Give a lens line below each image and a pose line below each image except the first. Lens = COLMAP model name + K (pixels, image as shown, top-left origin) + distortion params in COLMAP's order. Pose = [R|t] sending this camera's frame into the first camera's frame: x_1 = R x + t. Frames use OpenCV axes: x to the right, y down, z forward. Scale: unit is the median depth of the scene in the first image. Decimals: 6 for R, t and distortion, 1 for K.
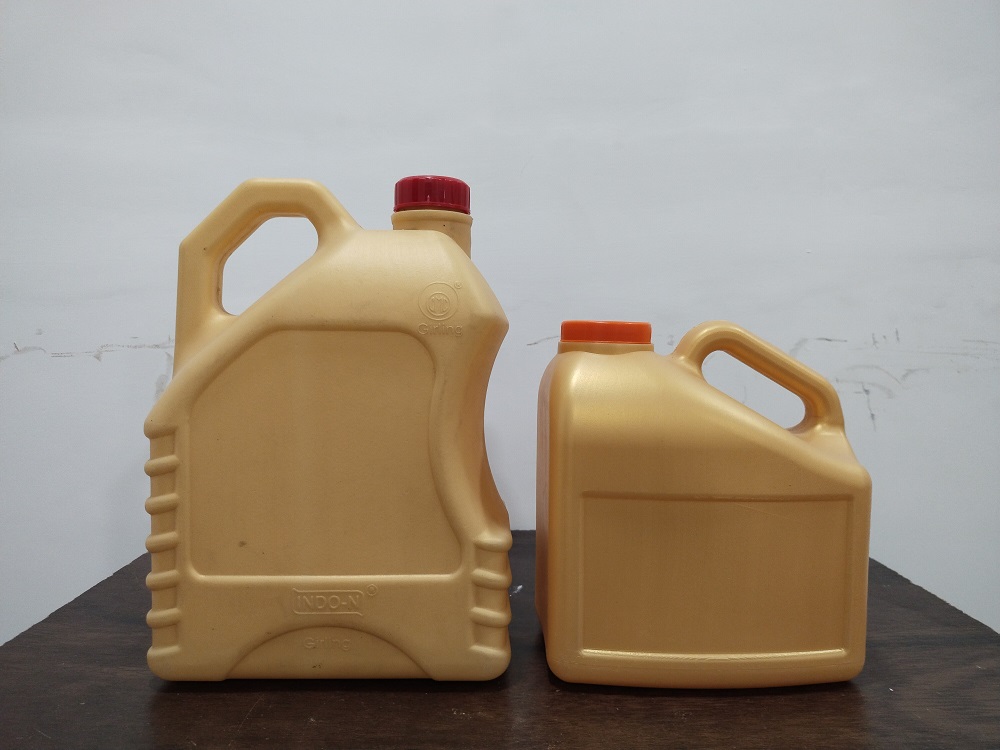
lens RADIAL K [[759.1, 0, 489.6], [0, 759.1, 385.4], [0, 0, 1]] dist [-0.026475, 0.011457]
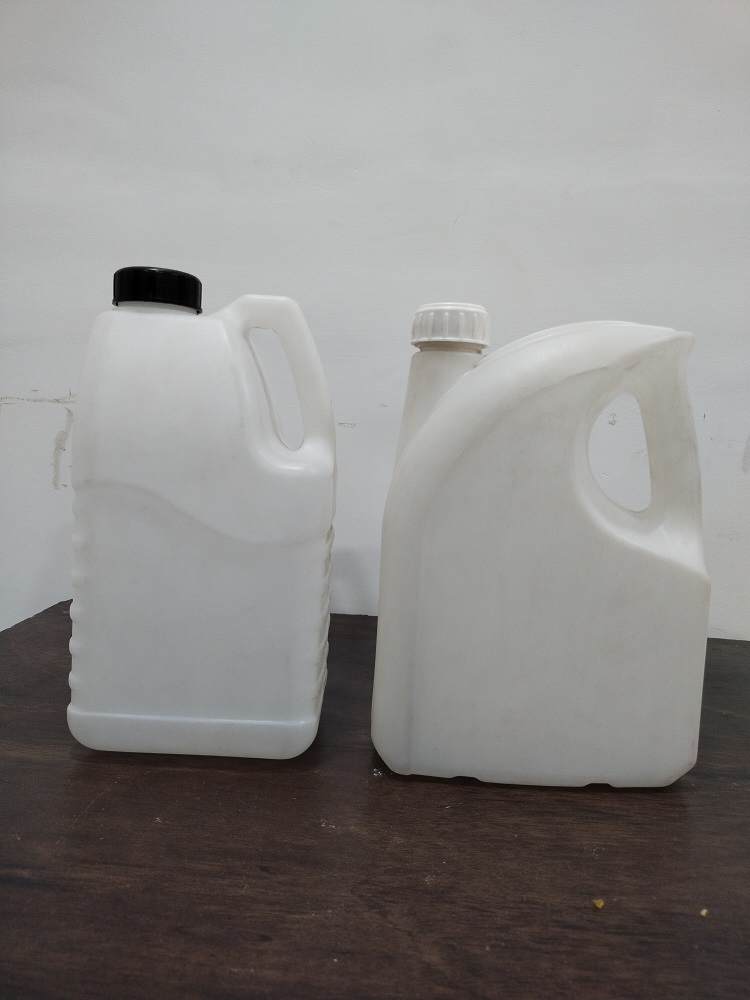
lens RADIAL K [[759.1, 0, 374.2], [0, 759.1, 496.1], [0, 0, 1]] dist [-0.026475, 0.011457]
pose [[0.996044, 0.052659, -0.071577, 0.042123], [-0.050456, 0.998206, 0.032244, 0.025090], [0.073146, -0.028505, 0.996914, 0.129144]]
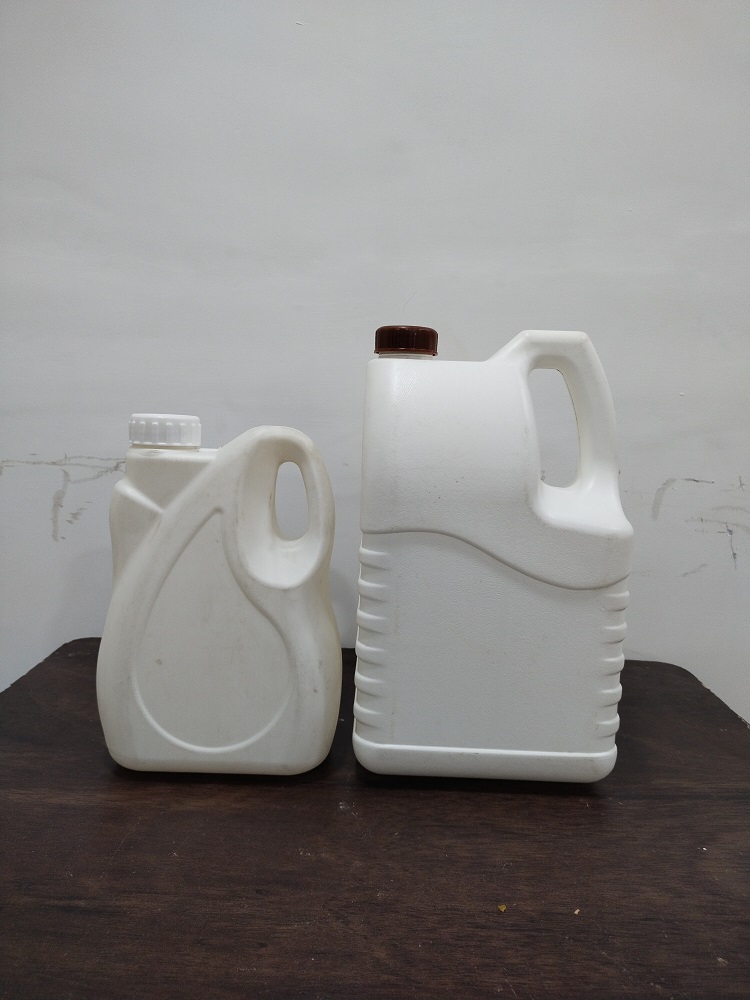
lens RADIAL K [[759.1, 0, 375.4], [0, 759.1, 496.7], [0, 0, 1]] dist [-0.026475, 0.011457]
pose [[0.998950, 0.036793, -0.027311, 0.059953], [-0.034859, 0.997061, 0.068227, -0.141128], [0.029741, -0.067203, 0.997296, -0.067664]]
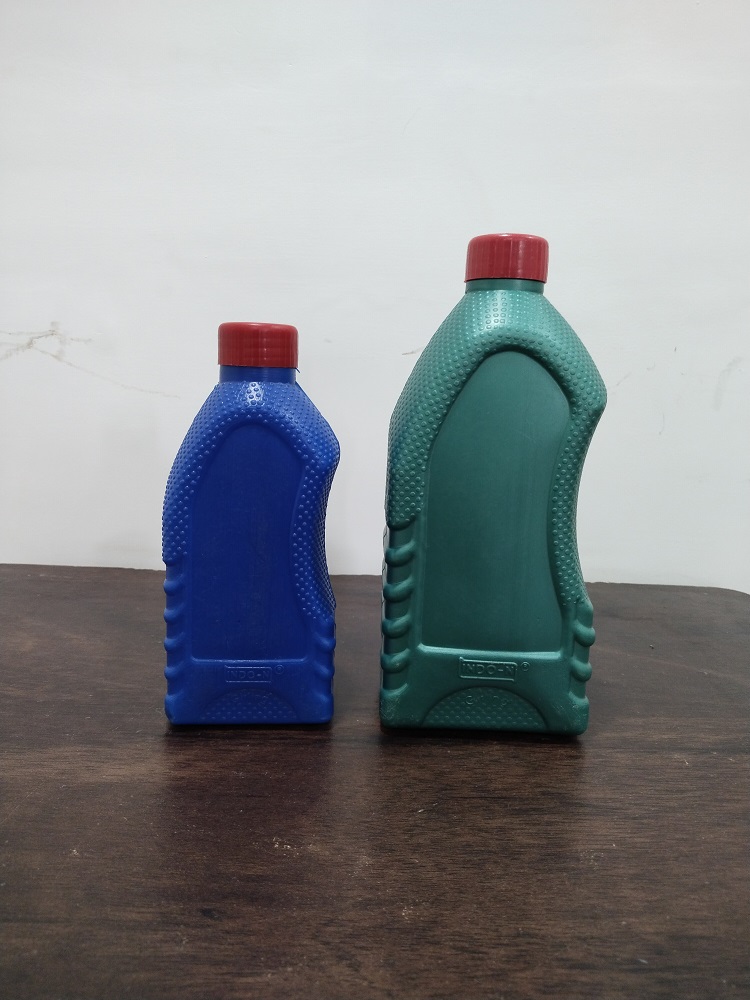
lens RADIAL K [[759.1, 0, 373.8], [0, 759.1, 506.2], [0, 0, 1]] dist [-0.026475, 0.011457]
pose [[0.999372, 0.033108, 0.012651, 0.021387], [-0.034414, 0.991820, 0.122915, 0.016808], [-0.008478, -0.123273, 0.992337, 0.257431]]
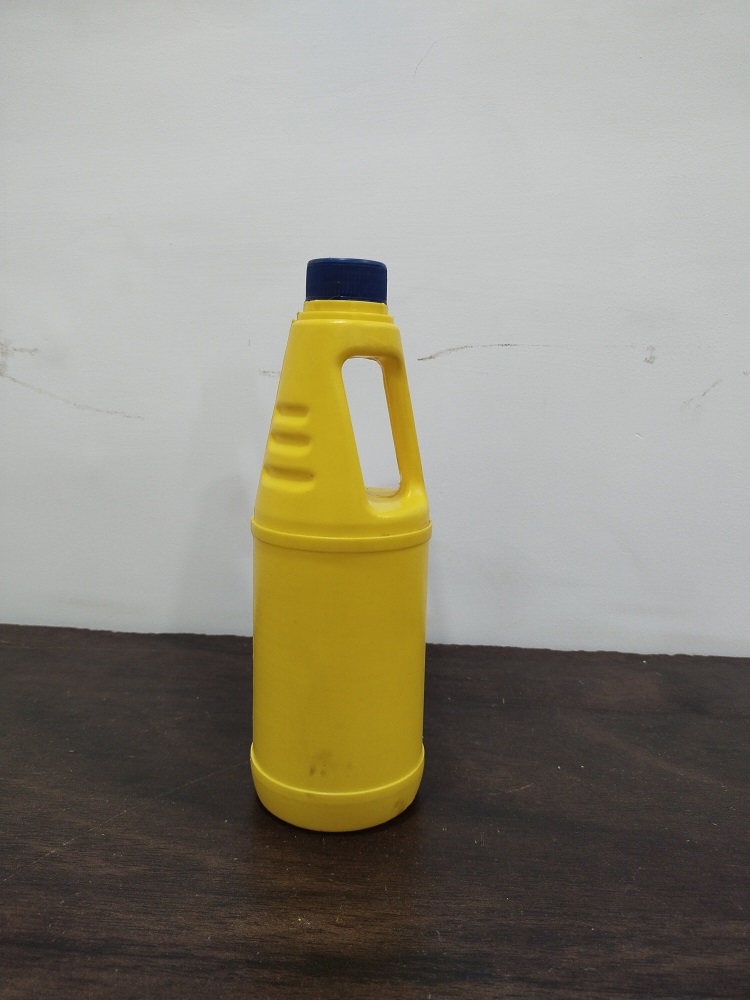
lens RADIAL K [[759.1, 0, 379.8], [0, 759.1, 513.6], [0, 0, 1]] dist [-0.026475, 0.011457]
pose [[0.996615, 0.033706, -0.074985, 0.103885], [-0.024185, 0.991934, 0.124427, -0.004142], [0.078574, -0.122192, 0.989391, 0.533430]]
